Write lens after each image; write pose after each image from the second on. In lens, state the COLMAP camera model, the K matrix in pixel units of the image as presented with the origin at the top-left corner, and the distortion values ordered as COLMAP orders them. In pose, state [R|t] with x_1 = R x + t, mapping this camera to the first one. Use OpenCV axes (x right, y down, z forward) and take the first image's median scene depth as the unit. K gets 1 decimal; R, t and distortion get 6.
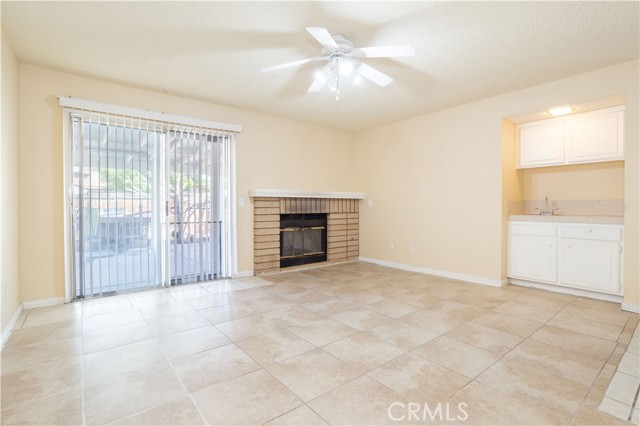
lens RADIAL K [[306.7, 0, 319.0], [0, 306.7, 211.3], [0, 0, 1]] dist [-0.037864, 0.014673]
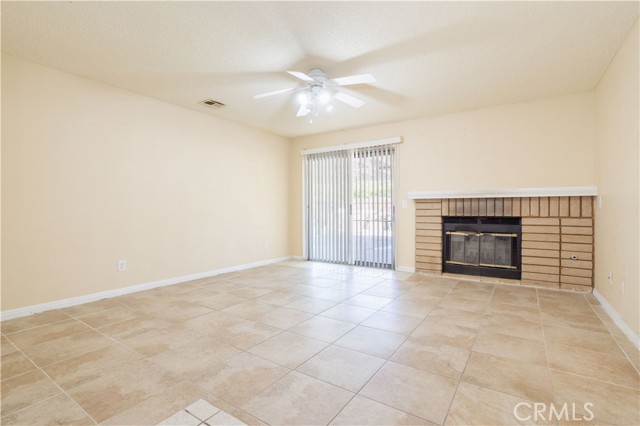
lens RADIAL K [[306.7, 0, 319.9], [0, 306.7, 207.7], [0, 0, 1]] dist [-0.037864, 0.014673]
pose [[0.304449, 0.001305, -0.952528, 0.702757], [-0.011525, 0.999931, -0.002313, -0.011264], [0.952459, 0.011683, 0.304443, 0.356916]]
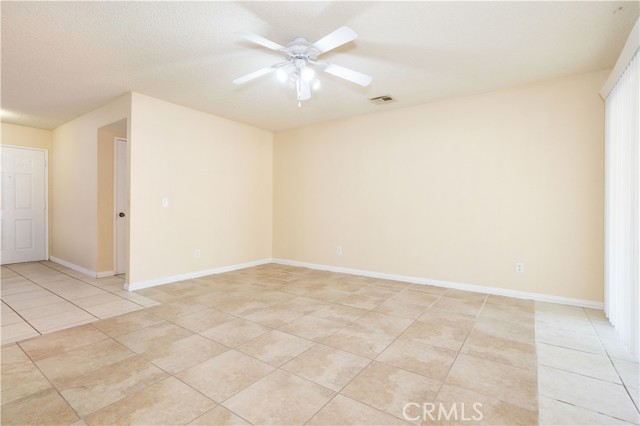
lens RADIAL K [[306.7, 0, 318.6], [0, 306.7, 209.6], [0, 0, 1]] dist [-0.037864, 0.014673]
pose [[-0.960329, -0.004168, -0.278838, 0.158816], [-0.008509, 0.999861, 0.014360, -0.014187], [0.278739, 0.016163, -0.960231, 1.116010]]
